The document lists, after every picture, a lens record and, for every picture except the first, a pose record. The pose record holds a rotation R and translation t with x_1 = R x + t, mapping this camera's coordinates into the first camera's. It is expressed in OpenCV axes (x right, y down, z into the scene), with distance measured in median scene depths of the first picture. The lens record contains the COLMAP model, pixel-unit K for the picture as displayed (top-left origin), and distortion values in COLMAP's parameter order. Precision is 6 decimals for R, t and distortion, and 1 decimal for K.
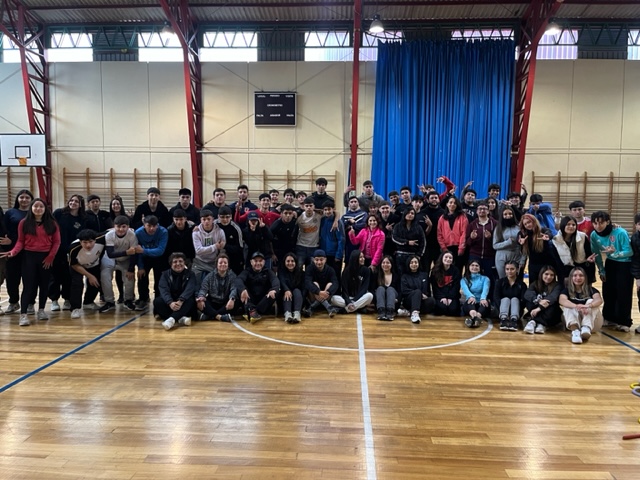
lens RADIAL K [[480.6, 0, 320.0], [0, 480.6, 240.0], [0, 0, 1]] dist [0.073660, -0.118002]
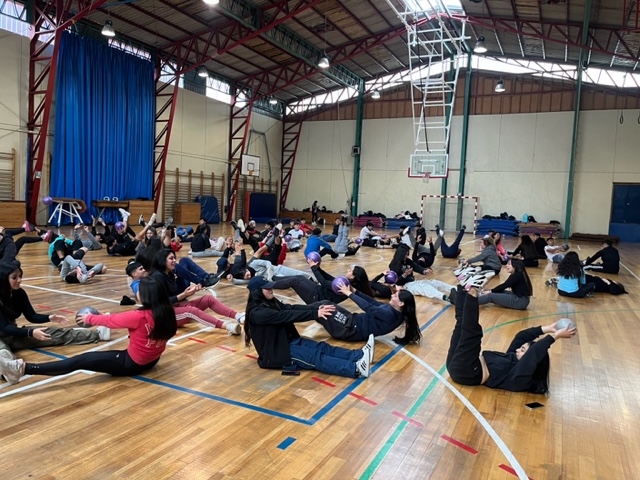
lens RADIAL K [[504.0, 0, 320.0], [0, 504.0, 240.0], [0, 0, 1]] dist [0.076984, -0.000852]
pose [[0.401582, -0.062995, 0.913654, -1.677089], [0.022728, 0.998010, 0.058821, -0.026937], [-0.915541, -0.002856, 0.402215, 0.095668]]
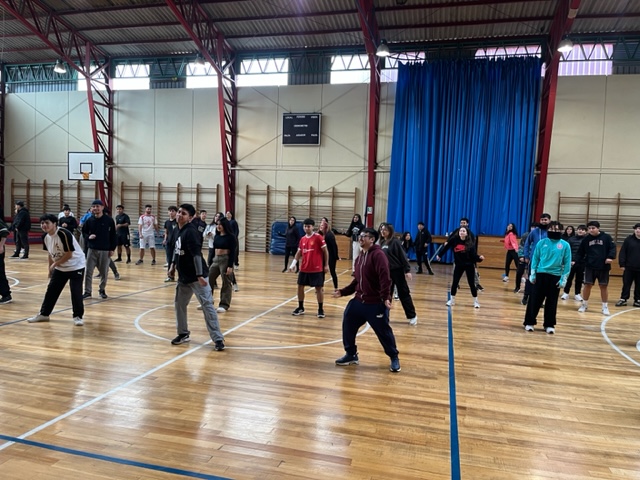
lens RADIAL K [[474.2, 0, 320.0], [0, 474.2, 240.0], [0, 0, 1]] dist [0.064480, -0.108878]
pose [[0.980428, 0.036633, -0.193437, 0.159933], [-0.043308, 0.998599, -0.030389, 0.002307], [0.192053, 0.038172, 0.980642, -0.008227]]
